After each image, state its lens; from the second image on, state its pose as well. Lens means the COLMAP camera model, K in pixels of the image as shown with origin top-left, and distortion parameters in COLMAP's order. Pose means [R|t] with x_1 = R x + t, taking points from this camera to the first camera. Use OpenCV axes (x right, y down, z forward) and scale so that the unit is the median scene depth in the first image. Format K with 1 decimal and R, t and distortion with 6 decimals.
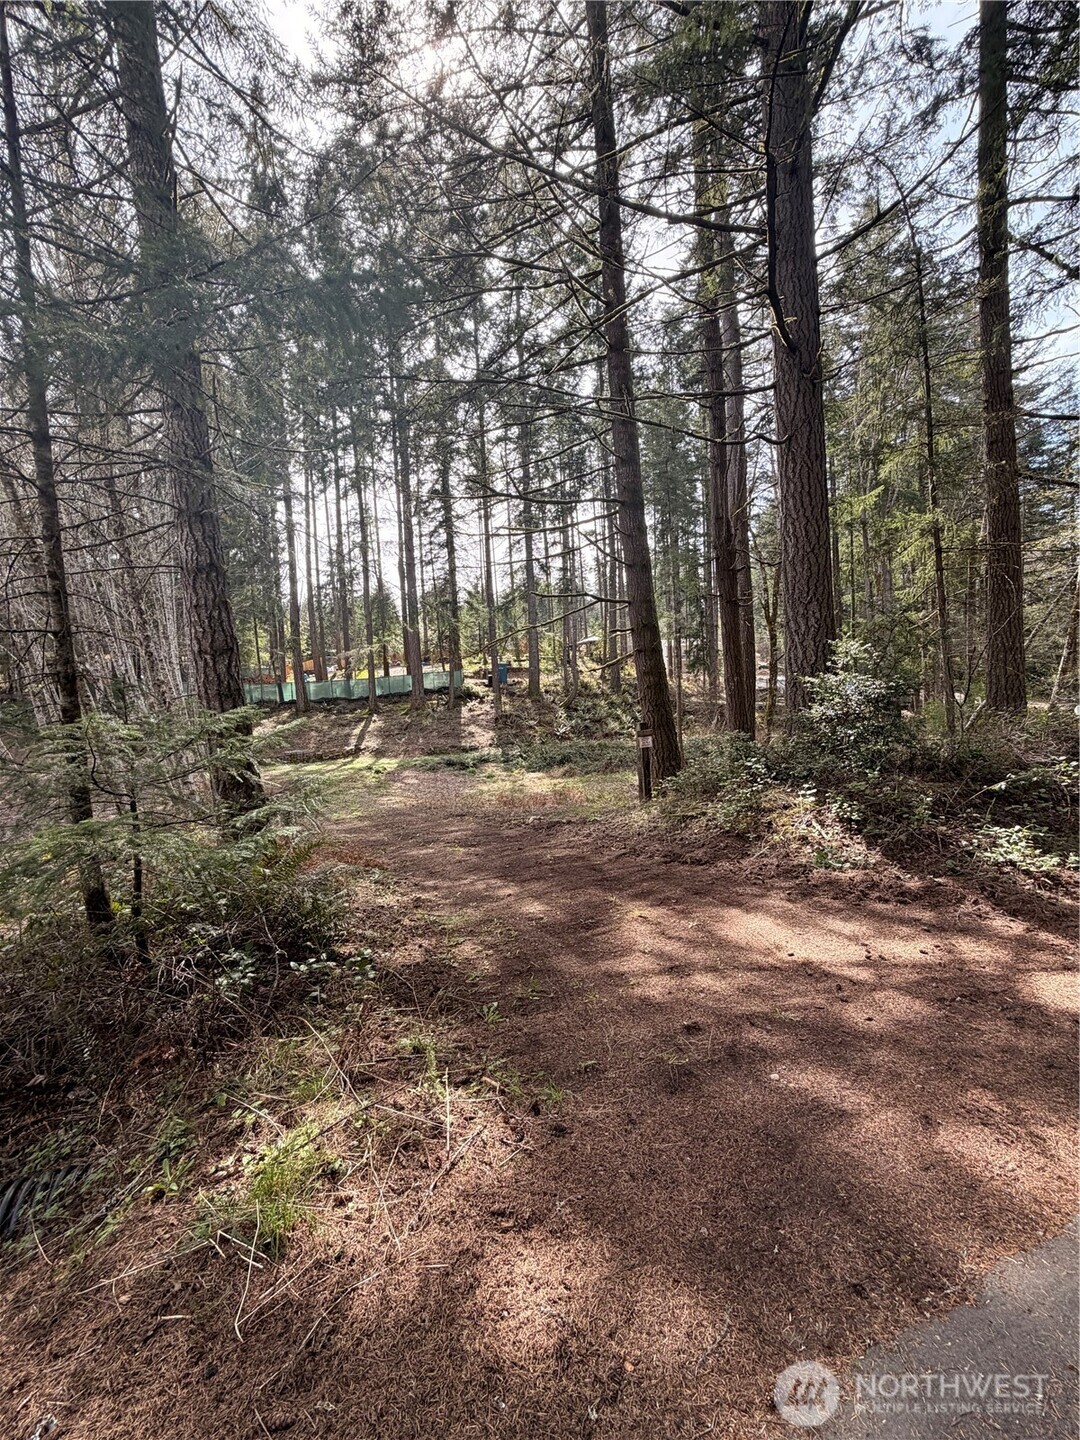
lens RADIAL K [[571.9, 0, 540.8], [0, 571.9, 713.9], [0, 0, 1]] dist [-0.000705, 0.000045]
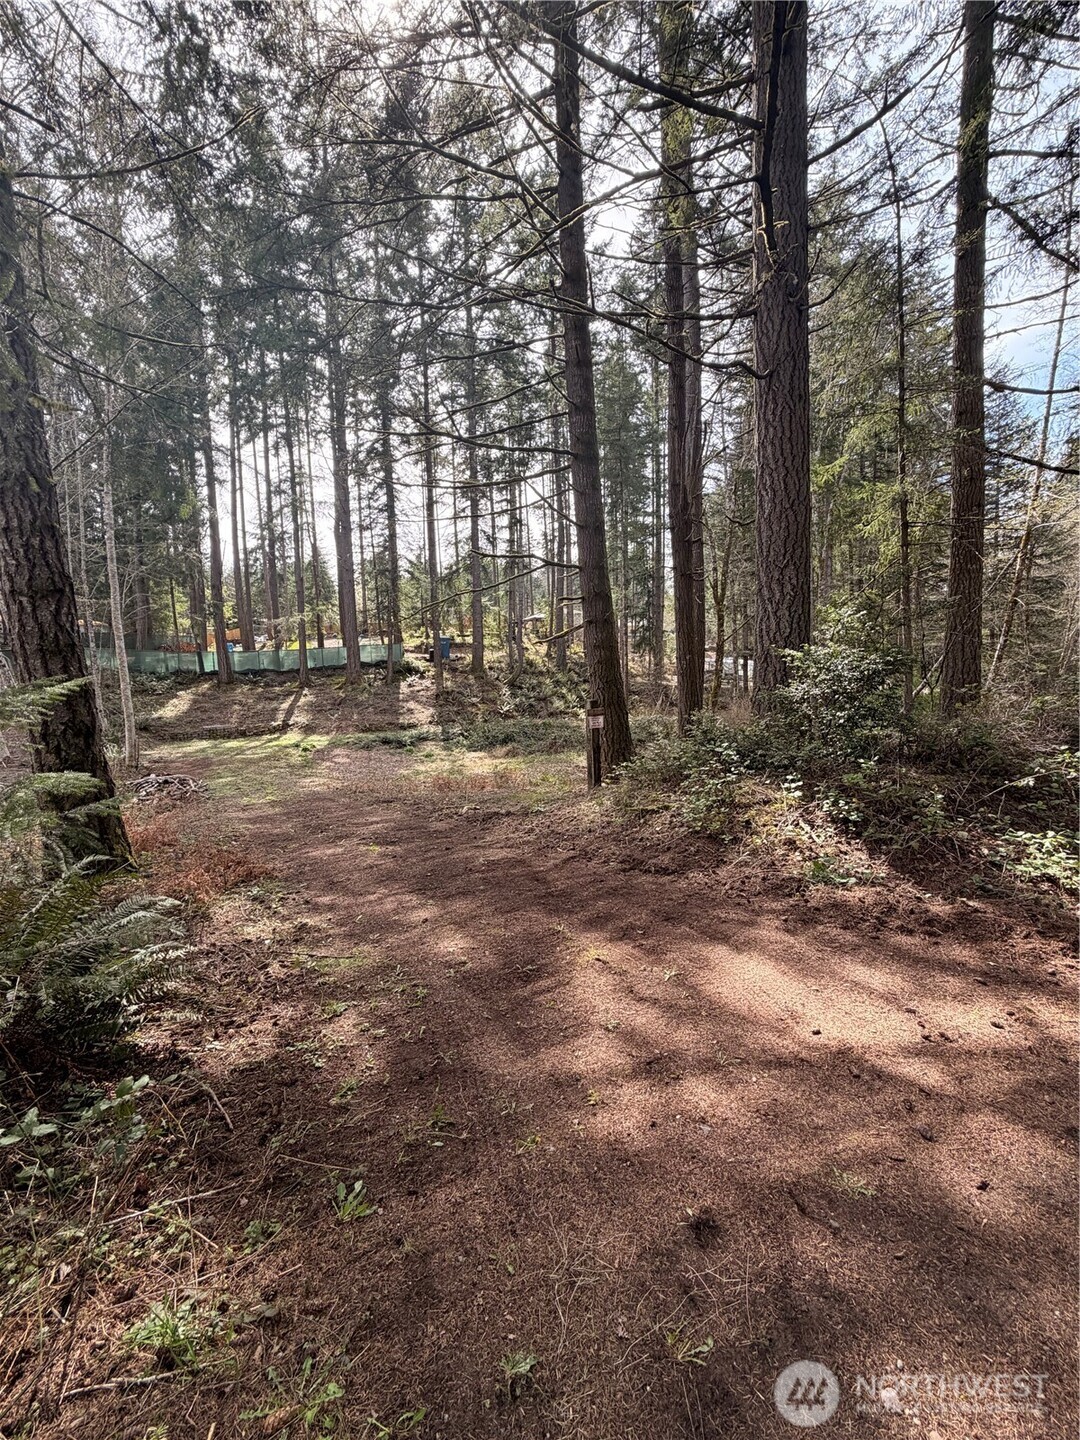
lens RADIAL K [[571.9, 0, 541.0], [0, 571.9, 713.1], [0, 0, 1]] dist [-0.000705, 0.000045]
pose [[0.995146, 0.016199, 0.097066, 0.008615], [-0.019723, 0.999176, 0.035459, 0.004306], [-0.096411, -0.037201, 0.994646, 0.100573]]
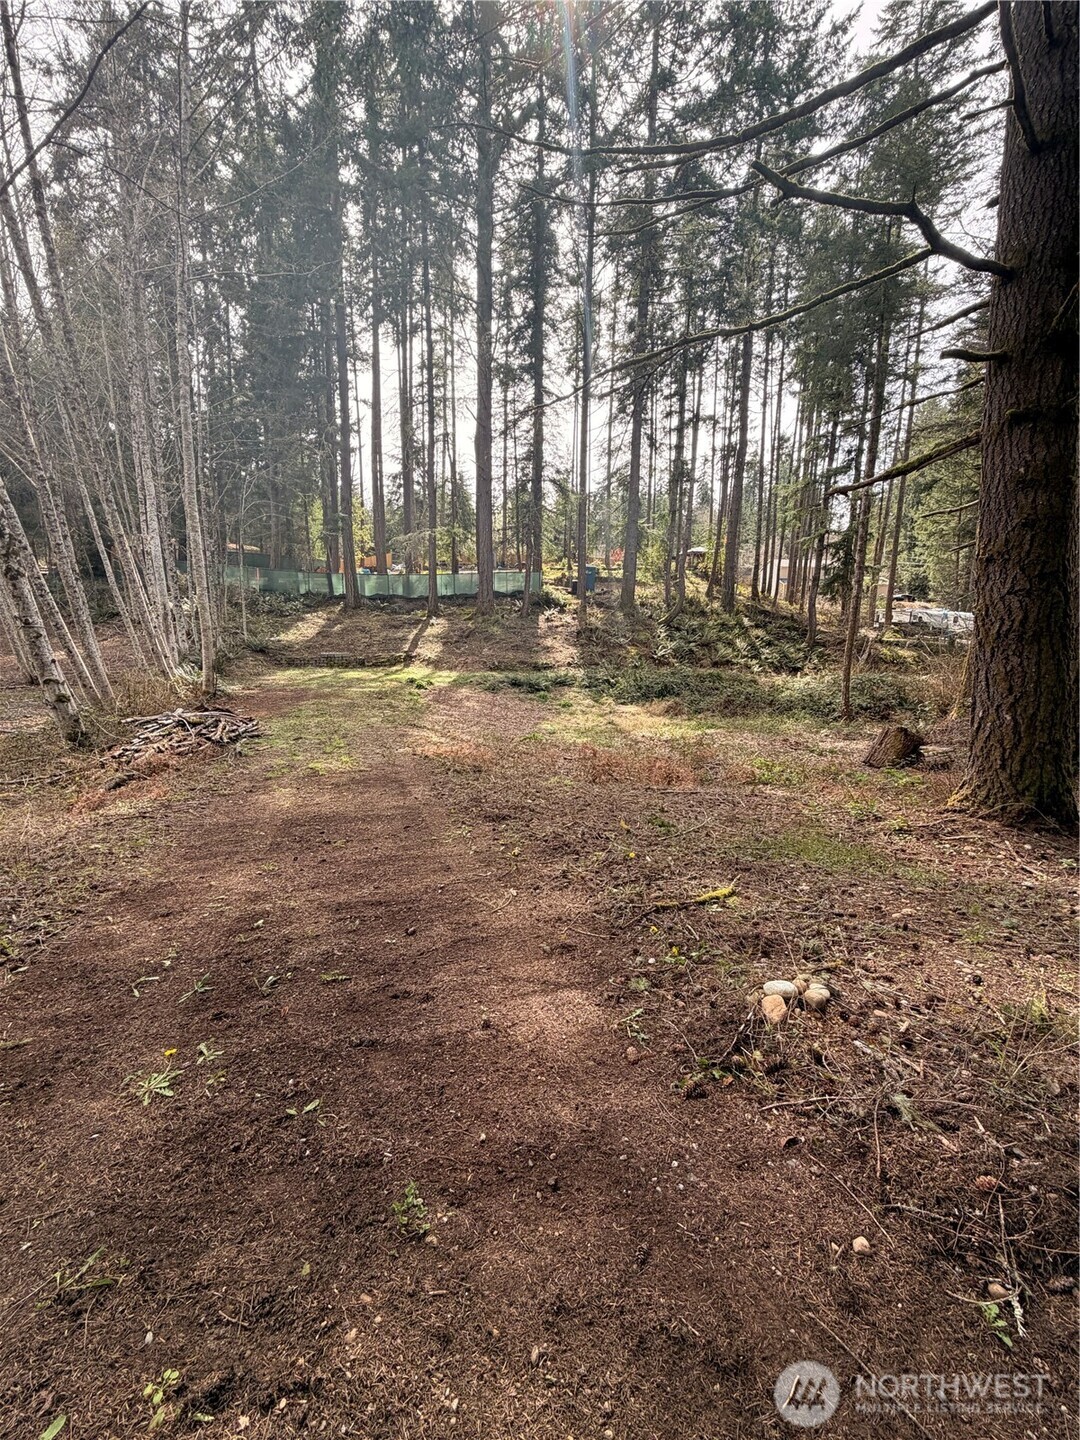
lens RADIAL K [[571.9, 0, 539.9], [0, 571.9, 715.7], [0, 0, 1]] dist [-0.000705, 0.000045]
pose [[0.988129, 0.088964, -0.125249, -0.068171], [-0.070980, 0.987408, 0.141375, 0.046766], [0.136249, -0.130806, 0.982001, 0.608748]]
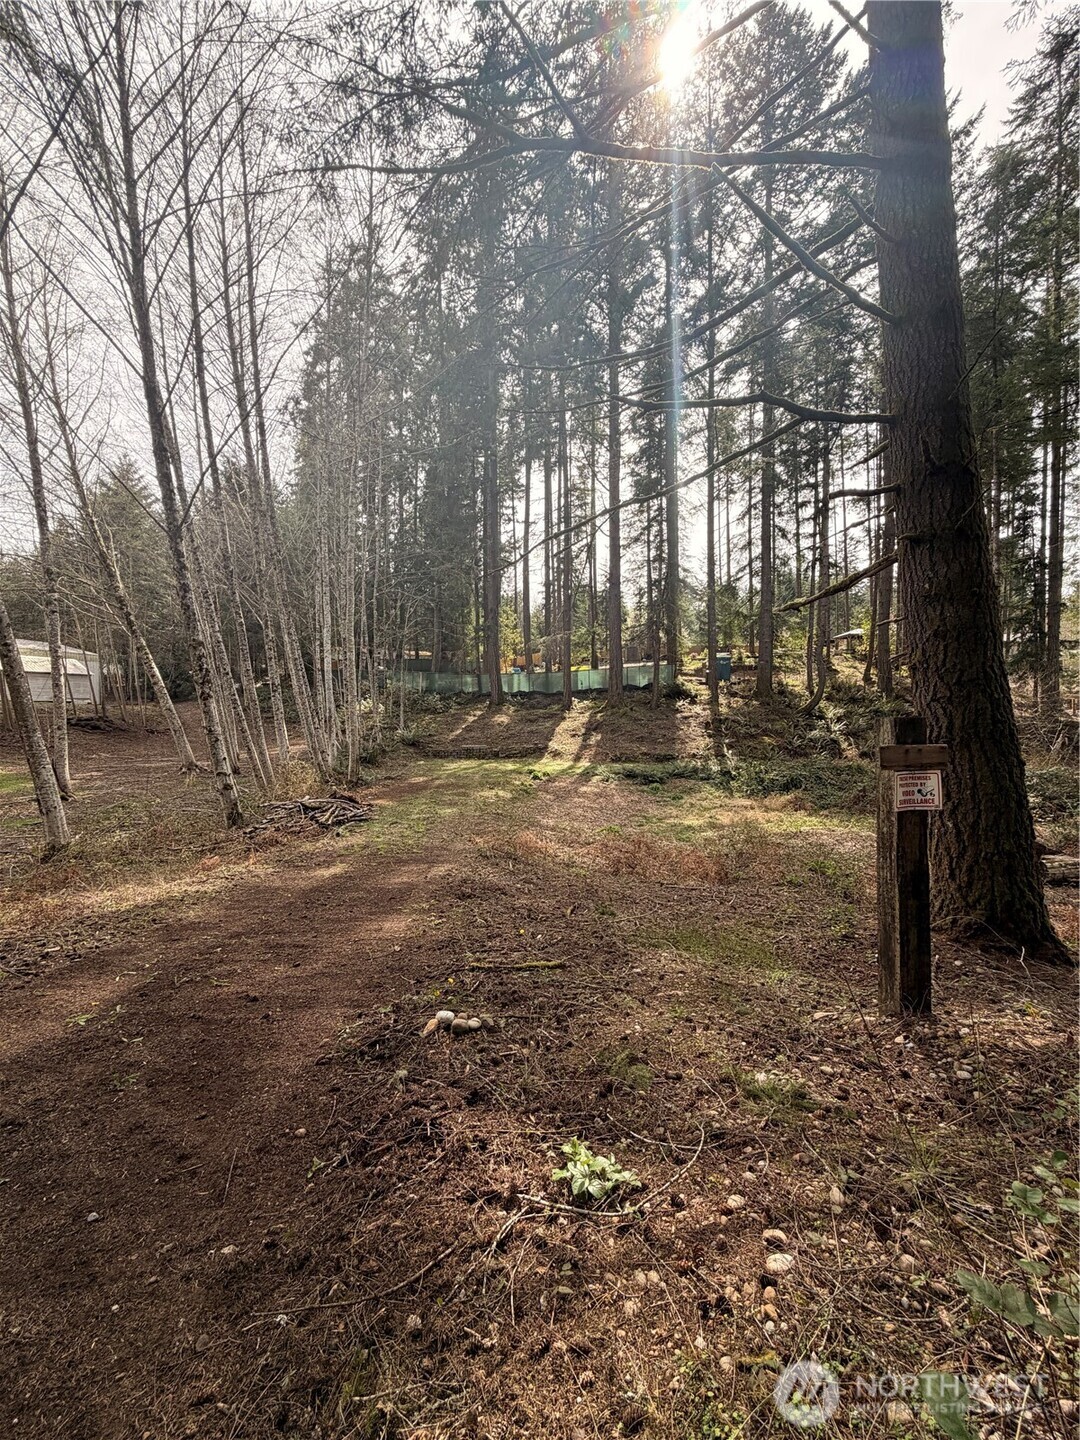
lens RADIAL K [[571.9, 0, 540.5], [0, 571.9, 716.4], [0, 0, 1]] dist [-0.000705, 0.000045]
pose [[0.912437, 0.049510, -0.406212, 0.109293], [-0.051204, 0.998666, 0.006704, 0.018393], [0.406002, 0.014683, 0.913754, 0.572928]]
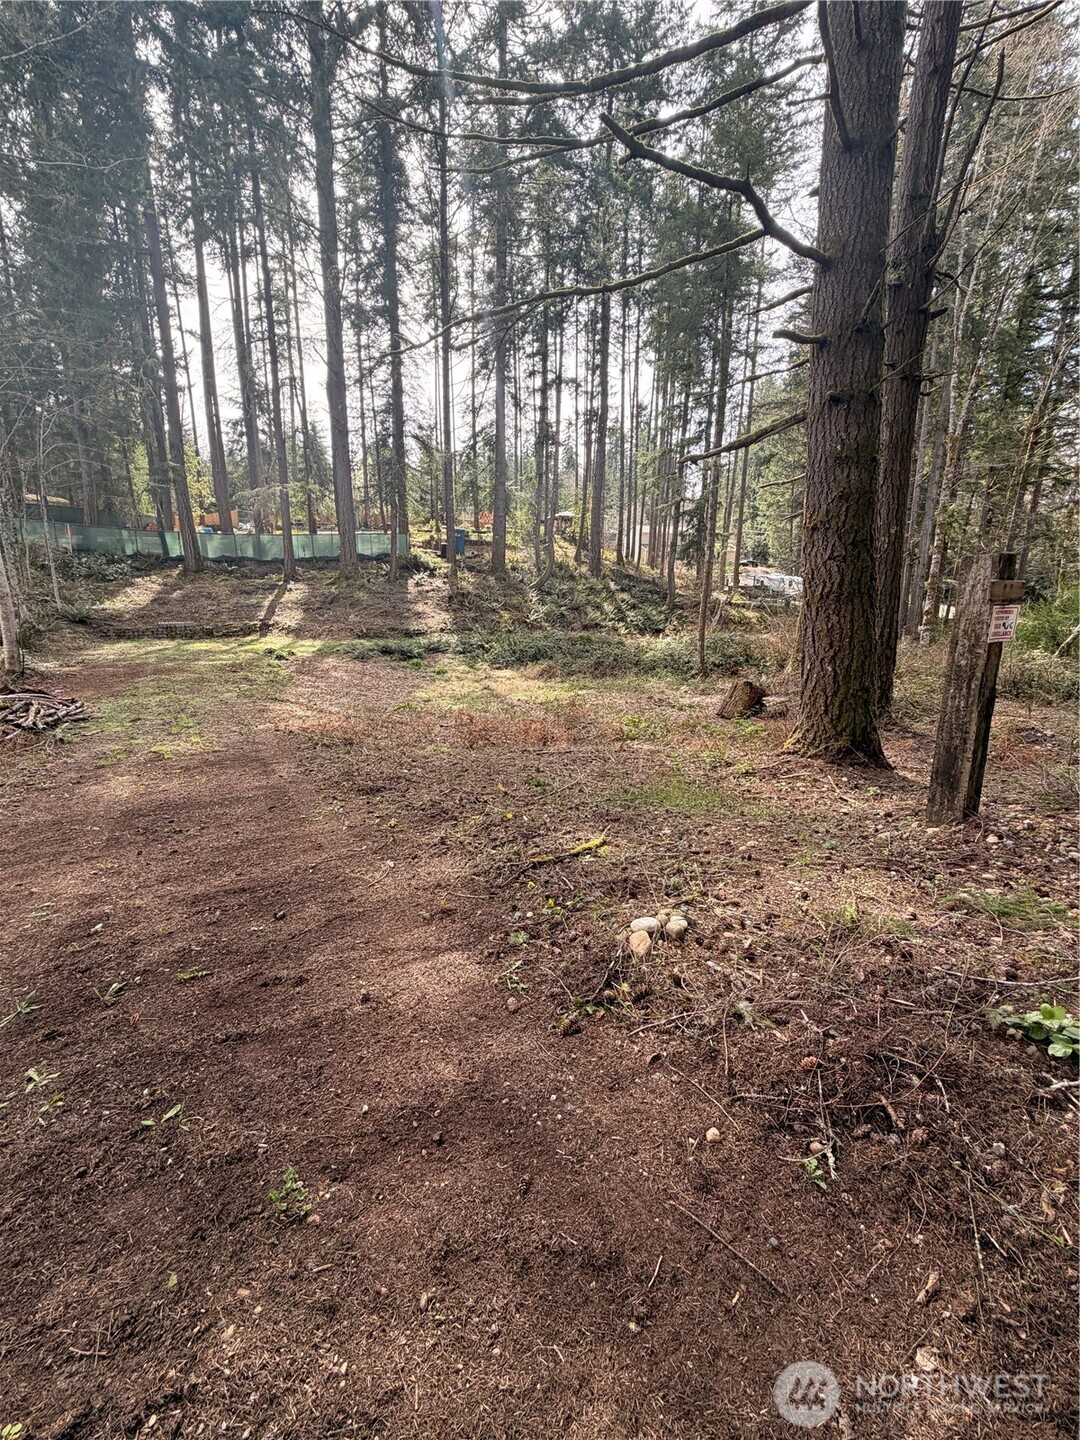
lens RADIAL K [[571.9, 0, 540.0], [0, 571.9, 715.6], [0, 0, 1]] dist [-0.000705, 0.000045]
pose [[0.994765, 0.045205, 0.091647, -0.065605], [-0.061673, 0.980668, 0.185705, 0.047342], [-0.081480, -0.190385, 0.978322, 0.609563]]
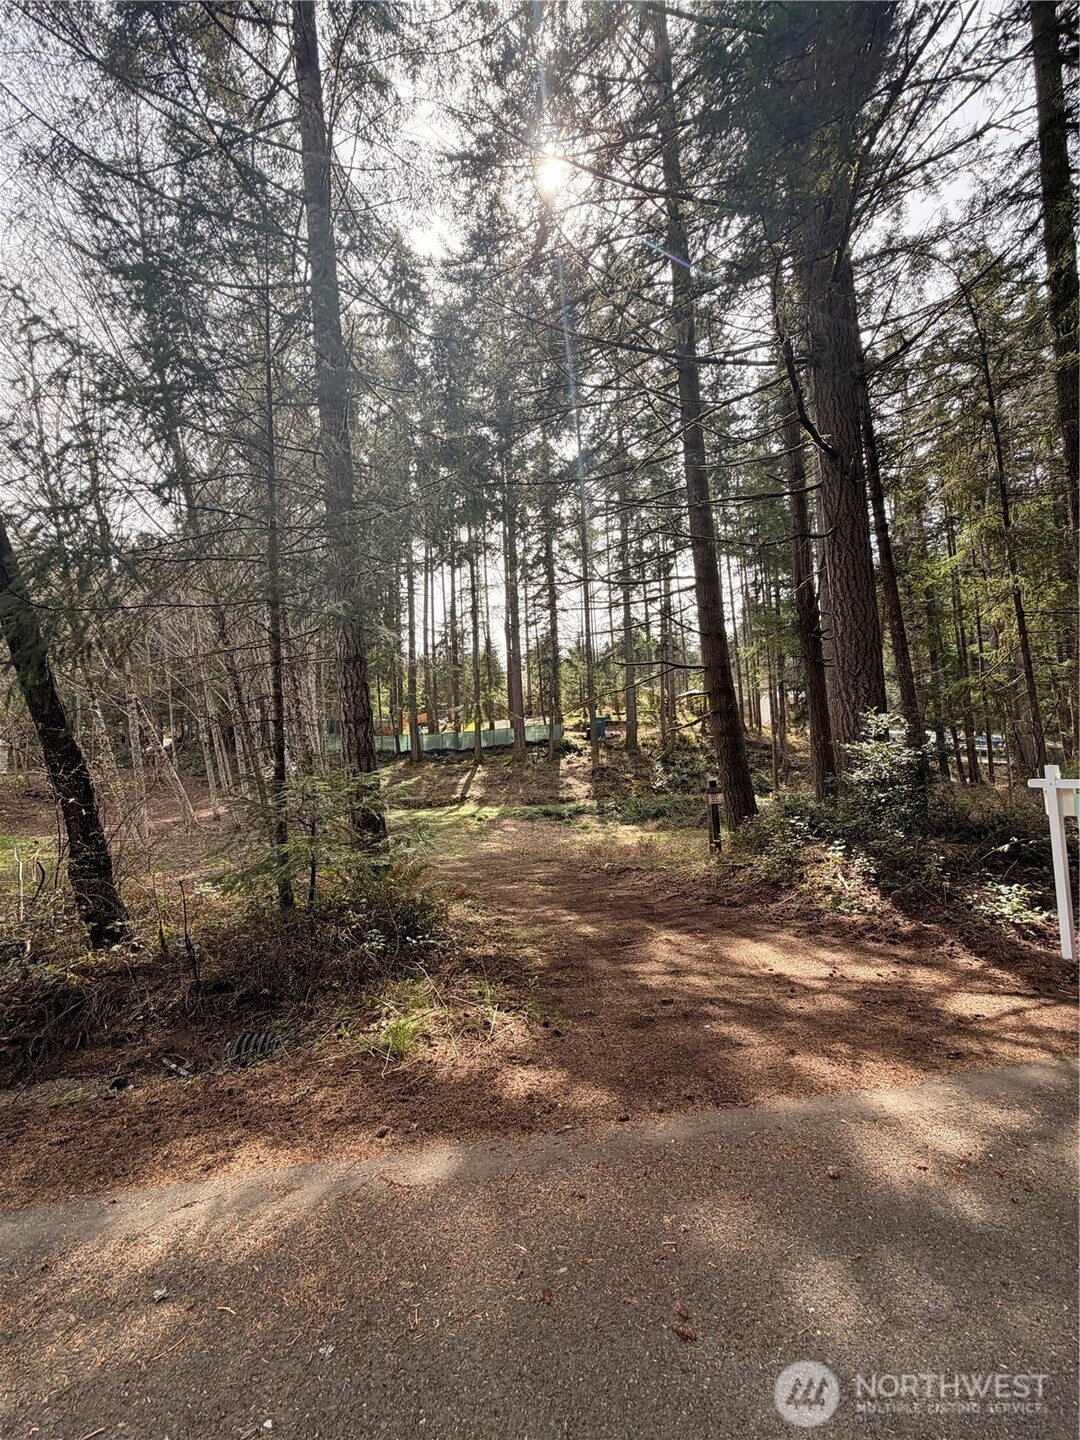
lens RADIAL K [[571.9, 0, 542.0], [0, 571.9, 715.2], [0, 0, 1]] dist [-0.000705, 0.000045]
pose [[0.984151, 0.001463, -0.177329, 0.044361], [-0.016838, 0.996219, -0.085228, -0.008964], [0.176533, 0.086863, 0.980454, -0.114393]]
